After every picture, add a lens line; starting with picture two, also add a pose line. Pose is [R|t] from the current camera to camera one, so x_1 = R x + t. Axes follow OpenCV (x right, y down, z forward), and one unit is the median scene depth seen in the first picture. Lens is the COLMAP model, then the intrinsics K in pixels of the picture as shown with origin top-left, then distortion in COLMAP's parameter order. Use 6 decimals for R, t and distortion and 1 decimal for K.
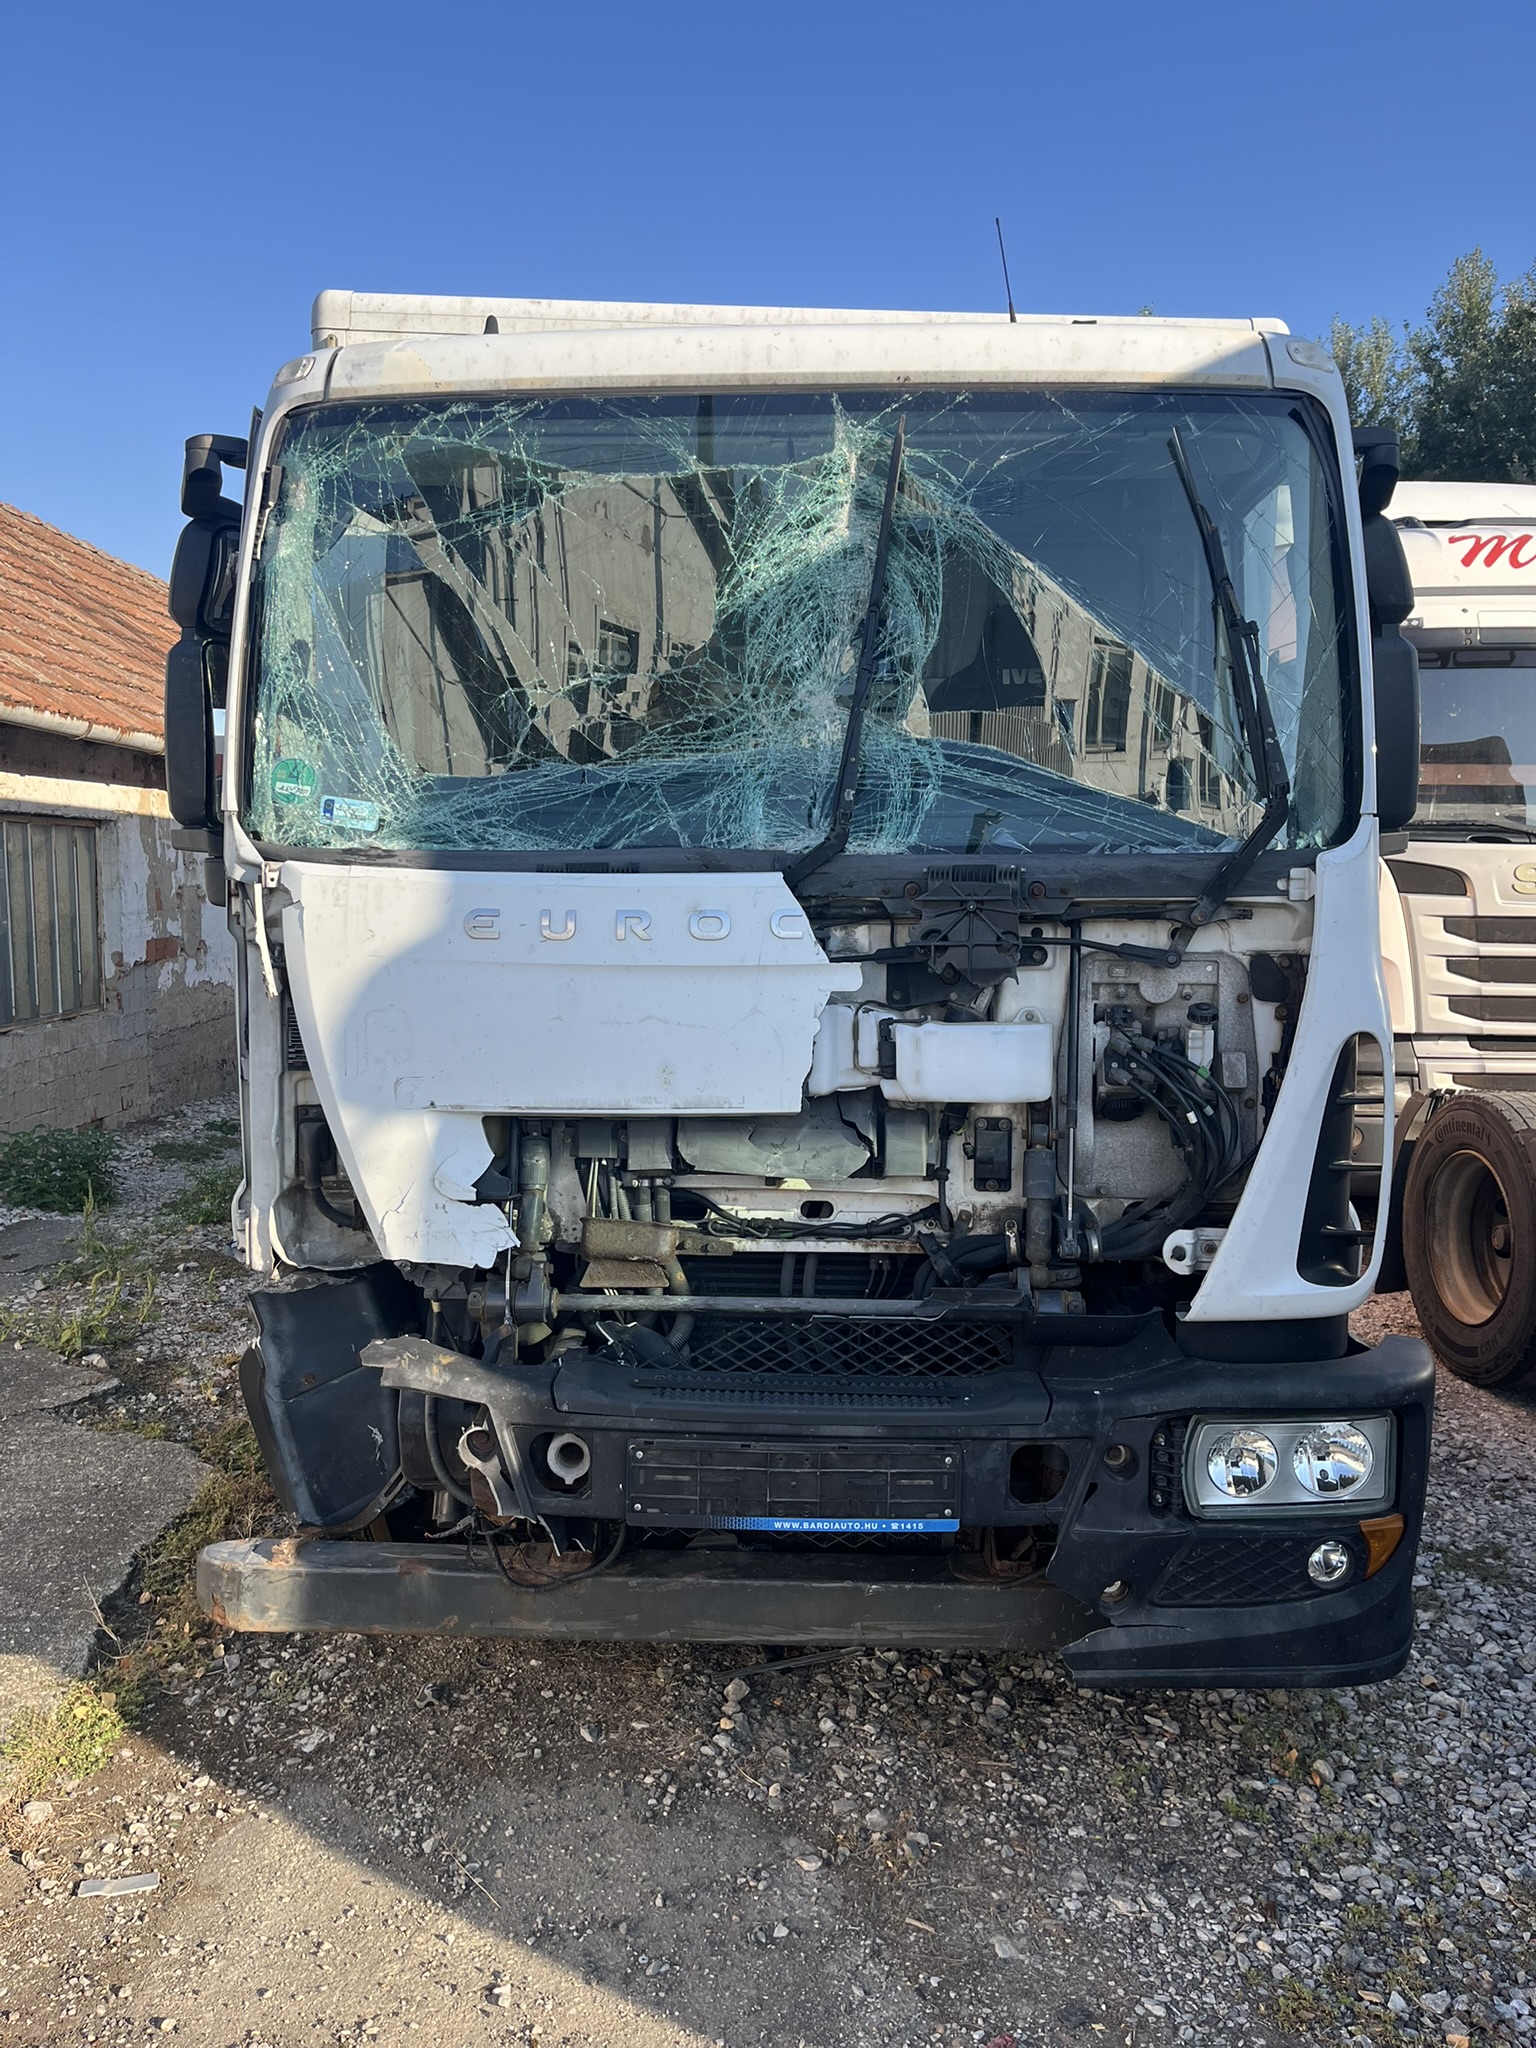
lens RADIAL K [[1551.7, 0, 762.7], [0, 1551.7, 1015.1], [0, 0, 1]] dist [0.046330, -0.032933]
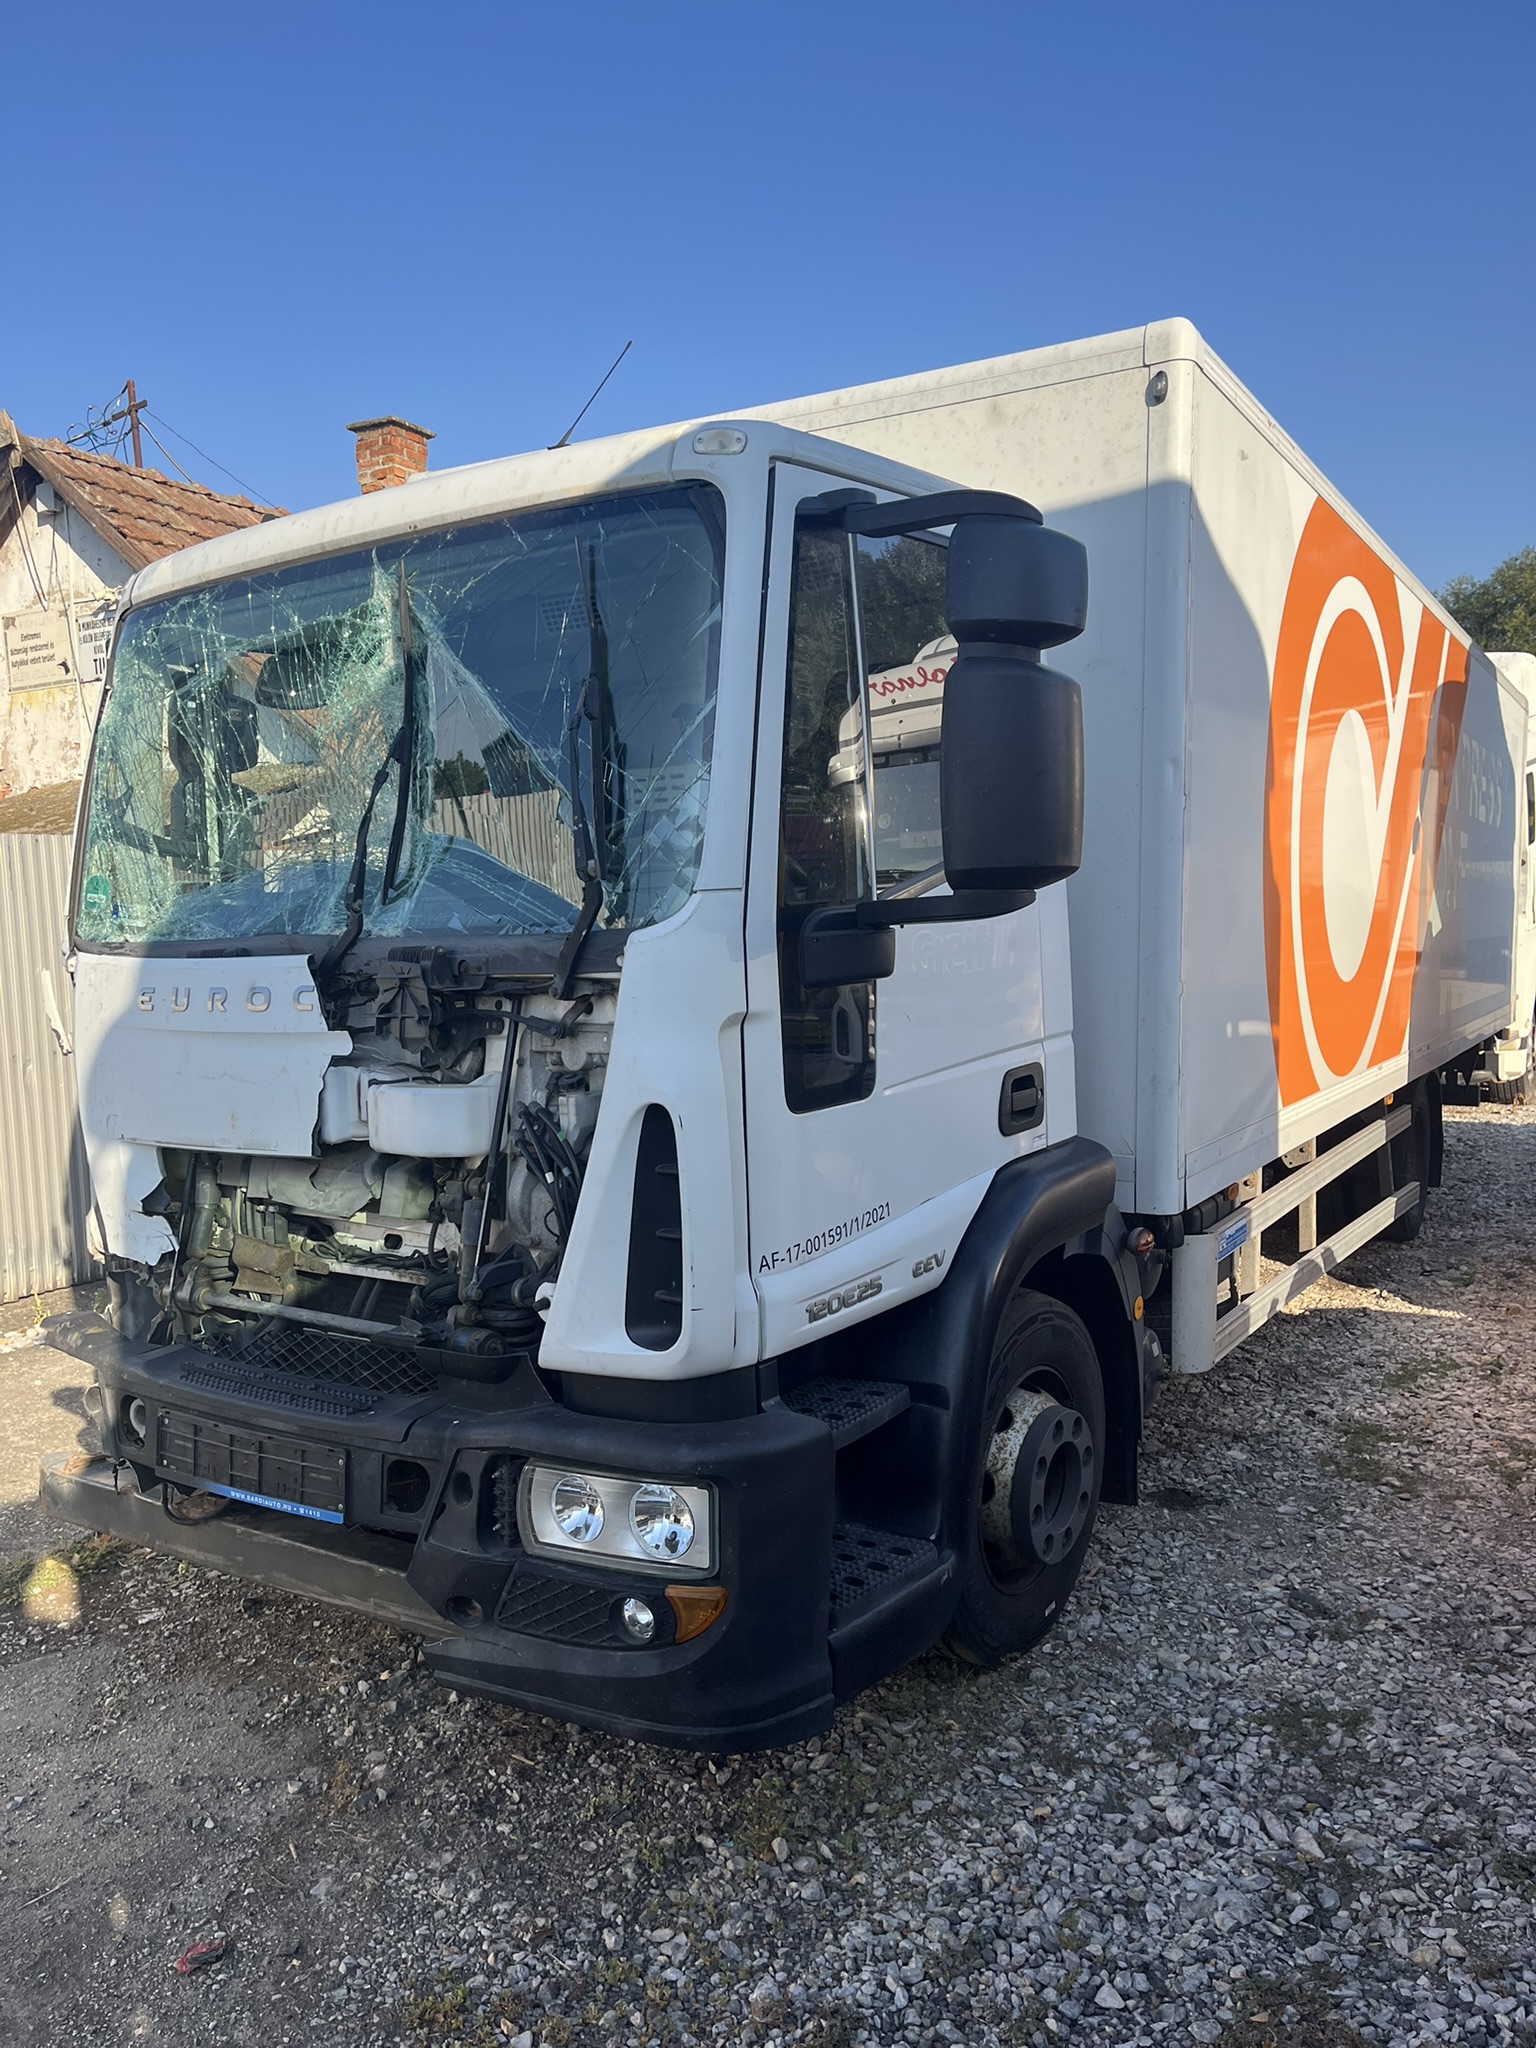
lens RADIAL K [[1551.7, 0, 774.7], [0, 1551.7, 1029.3], [0, 0, 1]] dist [0.046330, -0.032933]
pose [[0.851512, 0.007741, -0.524278, 0.932606], [-0.014963, 0.999843, -0.009540, -0.028391], [0.524121, 0.015968, 0.851494, 0.161354]]
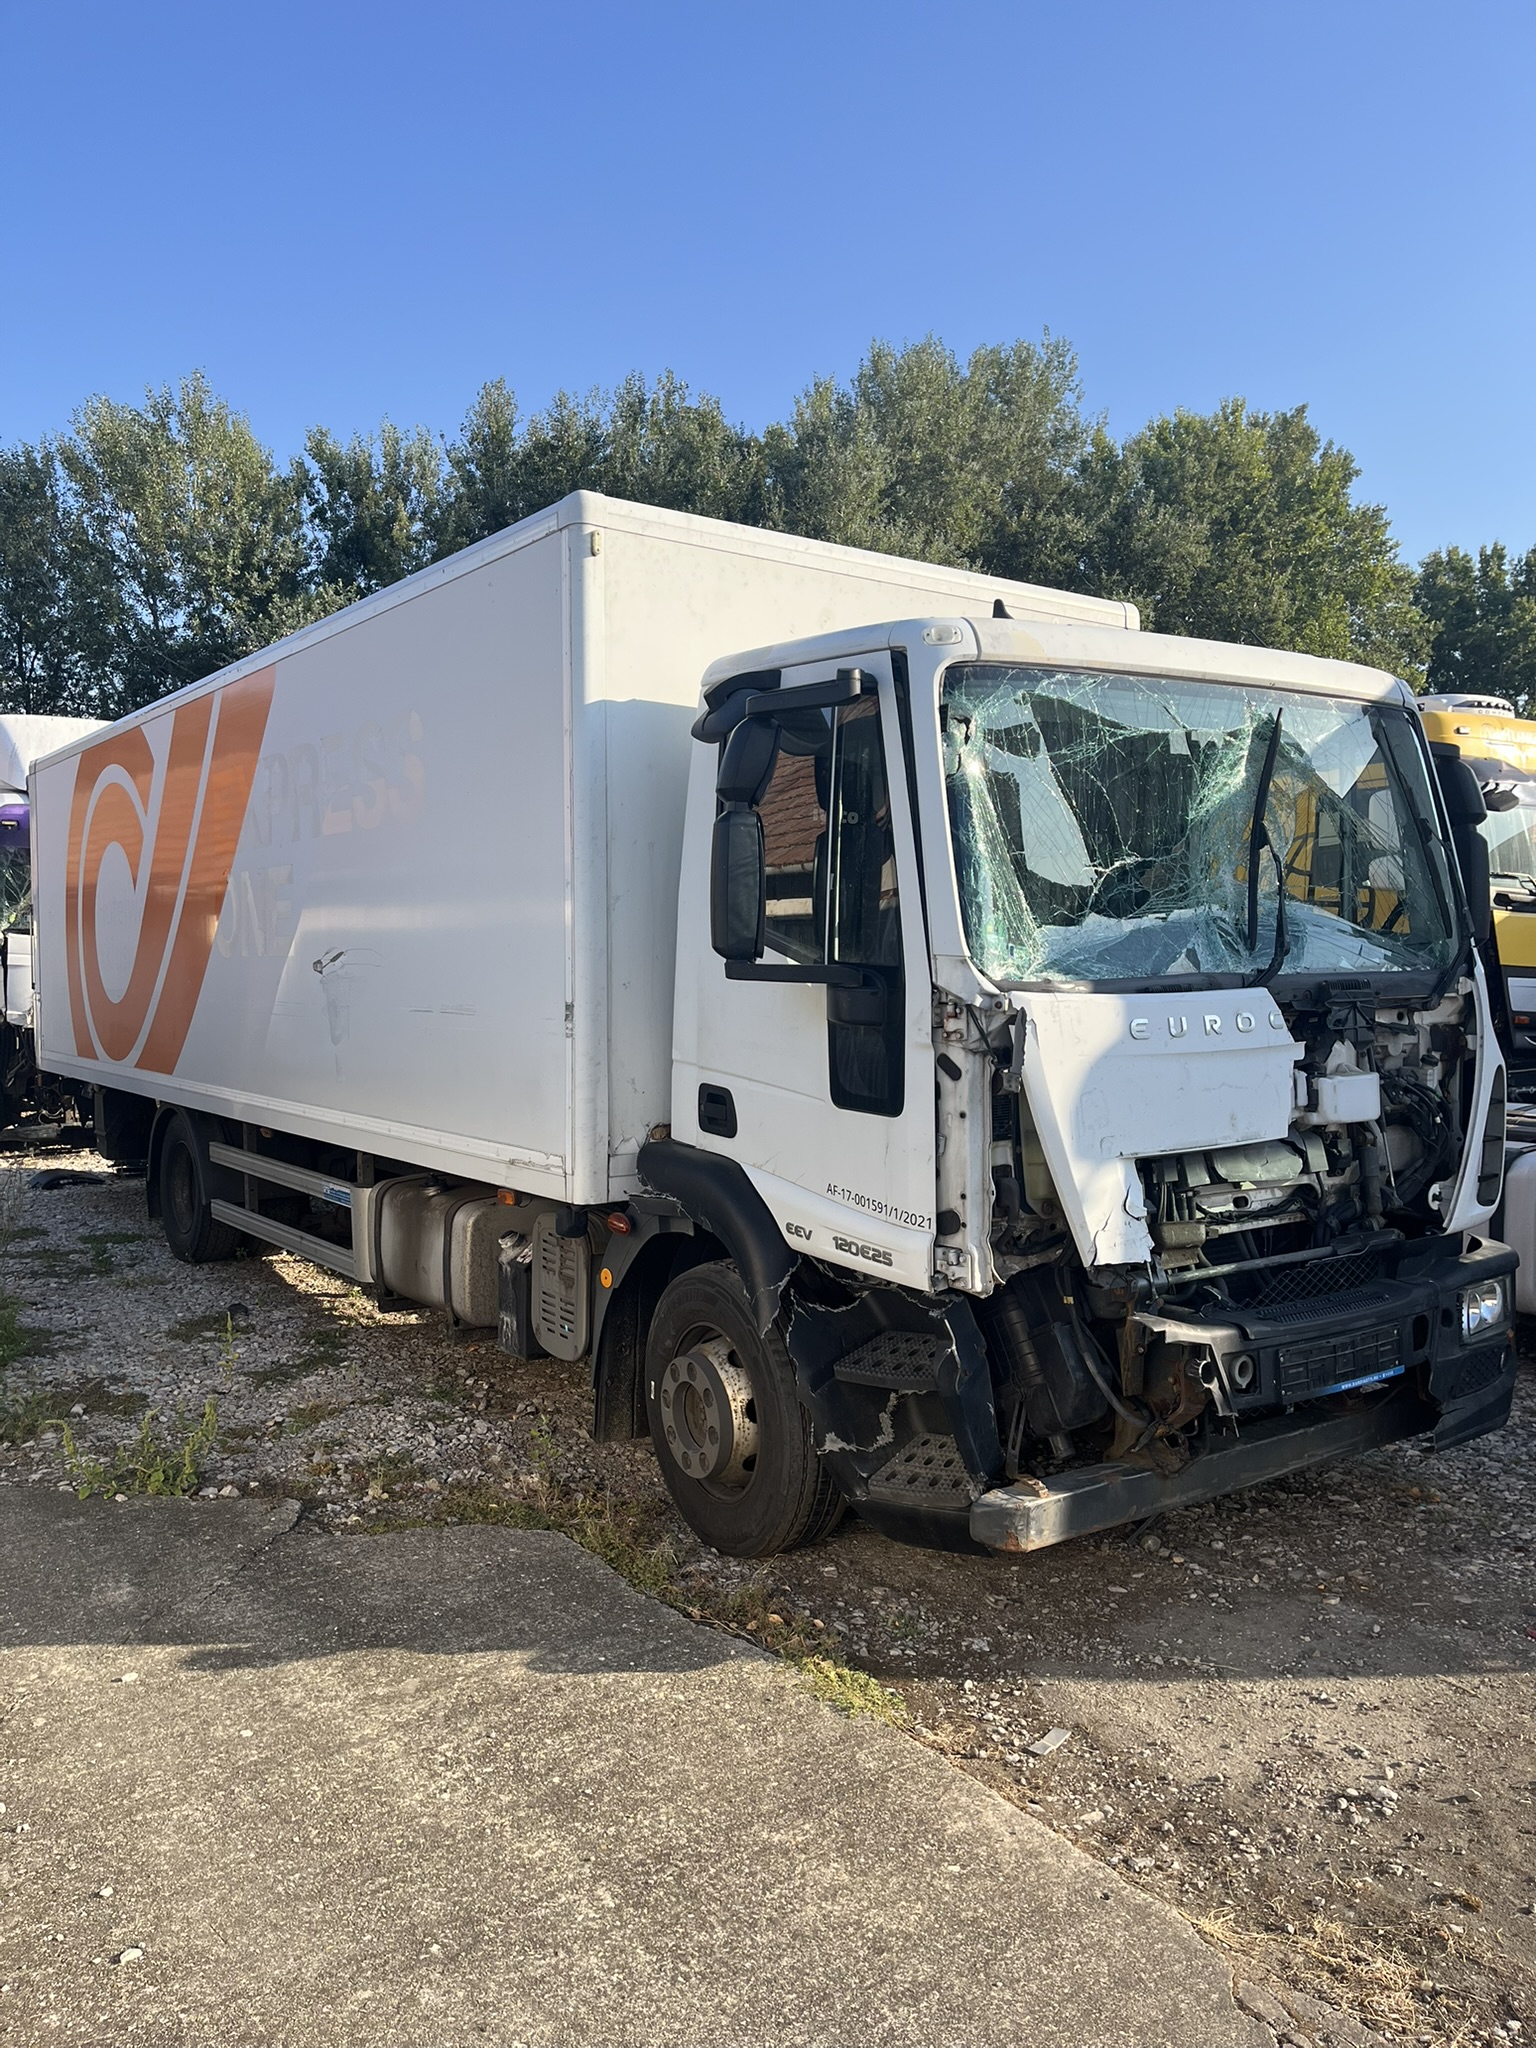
lens RADIAL K [[1551.7, 0, 764.2], [0, 1551.7, 1027.3], [0, 0, 1]] dist [0.046330, -0.032933]
pose [[0.814197, -0.048896, 0.578526, -1.309308], [0.065916, 0.997789, -0.008437, -0.070748], [-0.576835, 0.045003, 0.815620, -0.005512]]
